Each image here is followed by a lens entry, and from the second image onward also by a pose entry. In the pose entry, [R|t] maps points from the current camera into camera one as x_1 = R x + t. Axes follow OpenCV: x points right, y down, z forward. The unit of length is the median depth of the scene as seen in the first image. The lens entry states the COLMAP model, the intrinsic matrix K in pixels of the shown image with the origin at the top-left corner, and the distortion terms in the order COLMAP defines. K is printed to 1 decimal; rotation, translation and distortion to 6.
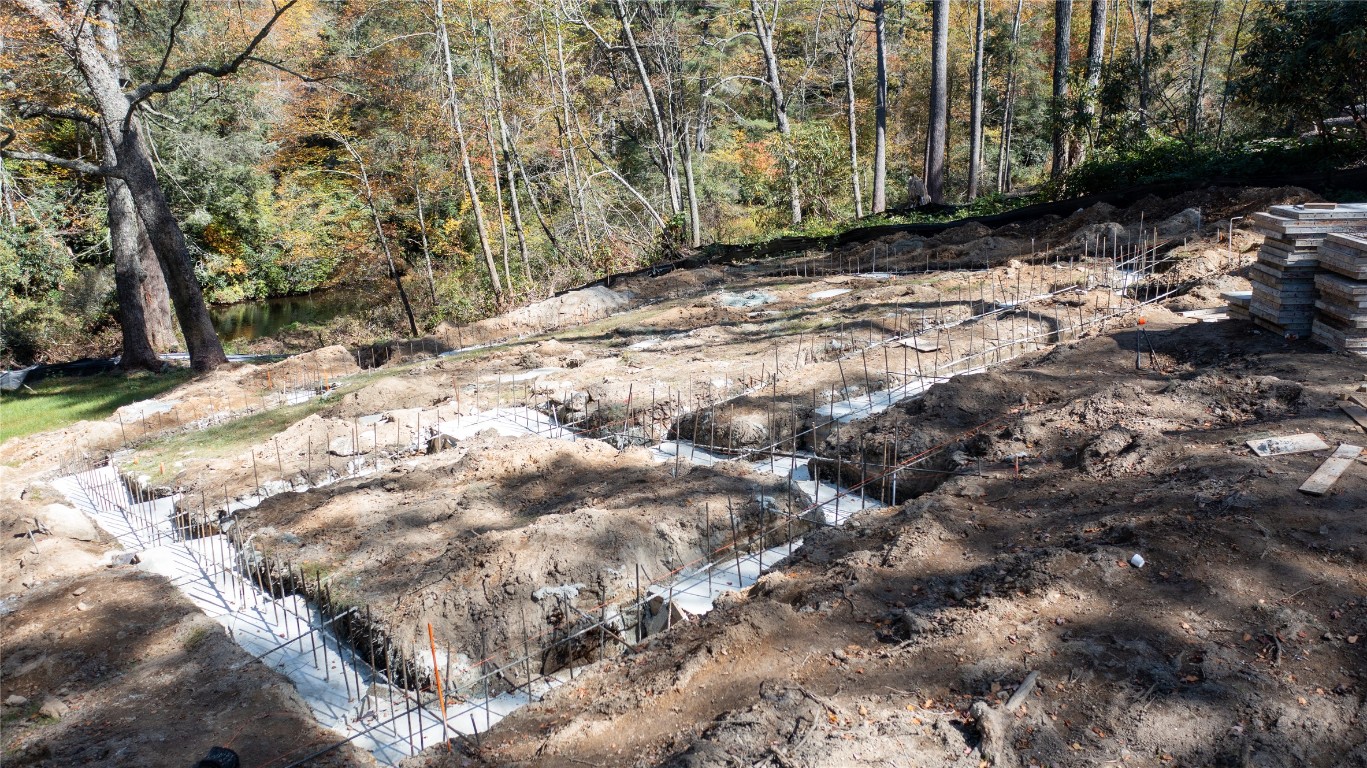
lens RADIAL K [[1075.9, 0, 684.9], [0, 1075.9, 386.5], [0, 0, 1]] dist [0.004012, 0.000087]
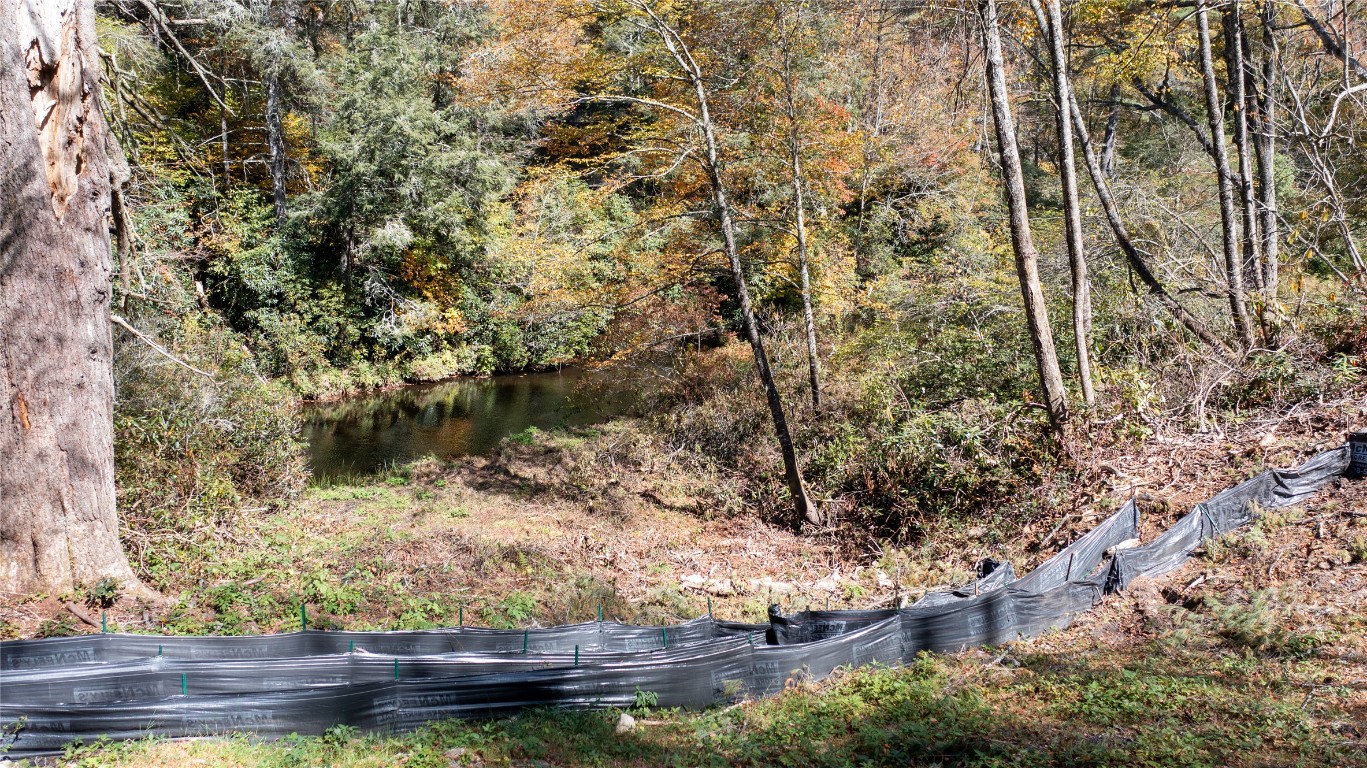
lens RADIAL K [[1075.9, 0, 682.9], [0, 1075.9, 383.1], [0, 0, 1]] dist [0.004012, 0.000087]
pose [[0.976005, 0.043552, -0.213350, -0.155826], [-0.057595, 0.996532, -0.060055, -0.047606], [0.209995, 0.070902, 0.975128, 0.437135]]
